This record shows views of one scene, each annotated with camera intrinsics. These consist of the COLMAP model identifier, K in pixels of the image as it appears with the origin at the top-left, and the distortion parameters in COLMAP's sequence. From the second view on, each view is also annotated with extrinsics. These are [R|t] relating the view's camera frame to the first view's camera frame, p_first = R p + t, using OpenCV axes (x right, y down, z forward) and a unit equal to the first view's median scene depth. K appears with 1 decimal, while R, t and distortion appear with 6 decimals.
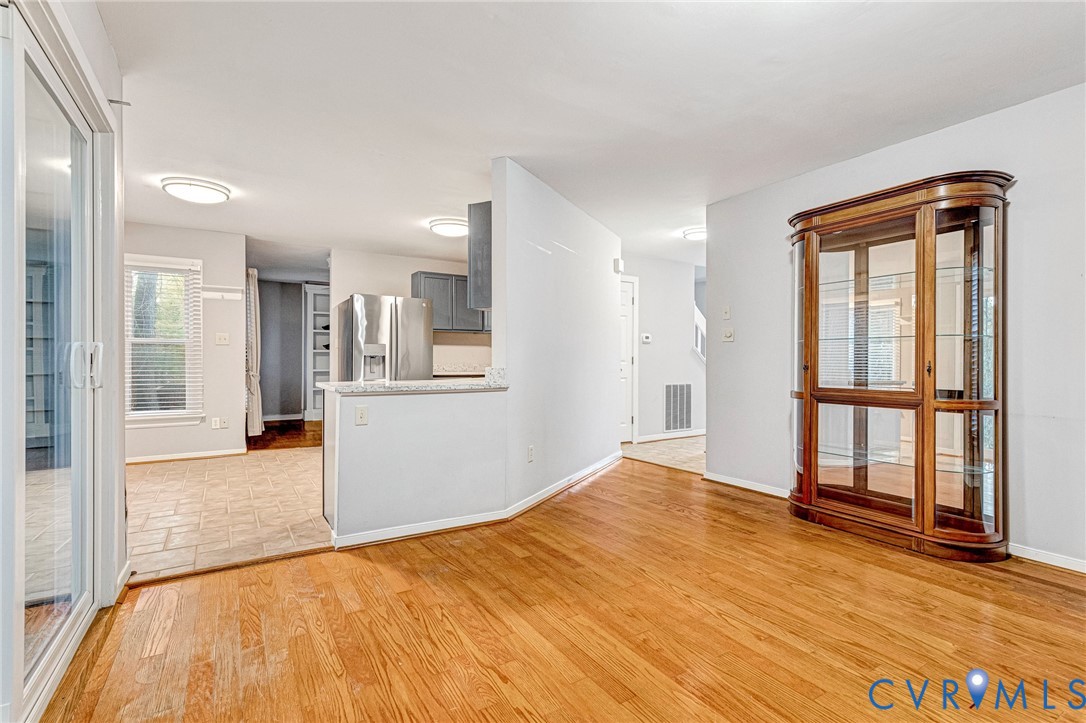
lens RADIAL K [[513.8, 0, 543.0], [0, 513.8, 361.5], [0, 0, 1]] dist [0.002290, -0.000223]
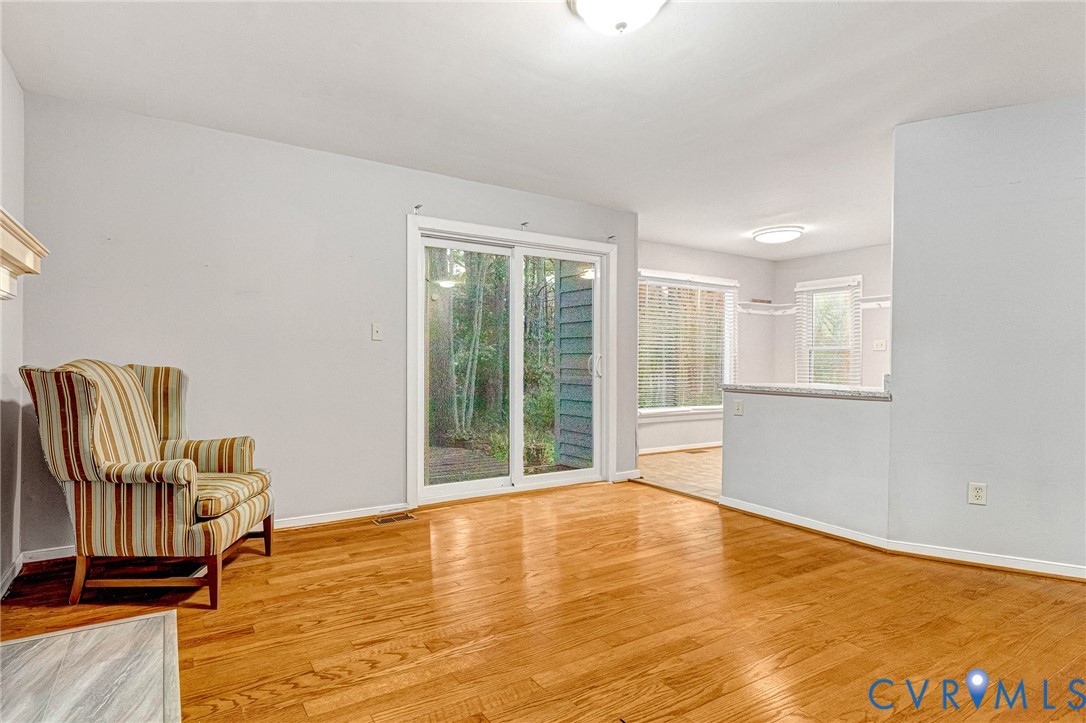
lens RADIAL K [[531.7, 0, 473.1], [0, 531.7, 363.0], [0, 0, 1]] dist [0.001181, -0.000089]
pose [[-0.038659, -0.000260, -0.999252, 0.978838], [-0.011979, 0.999928, 0.000203, 0.005048], [0.999181, 0.011978, -0.038660, 0.404645]]
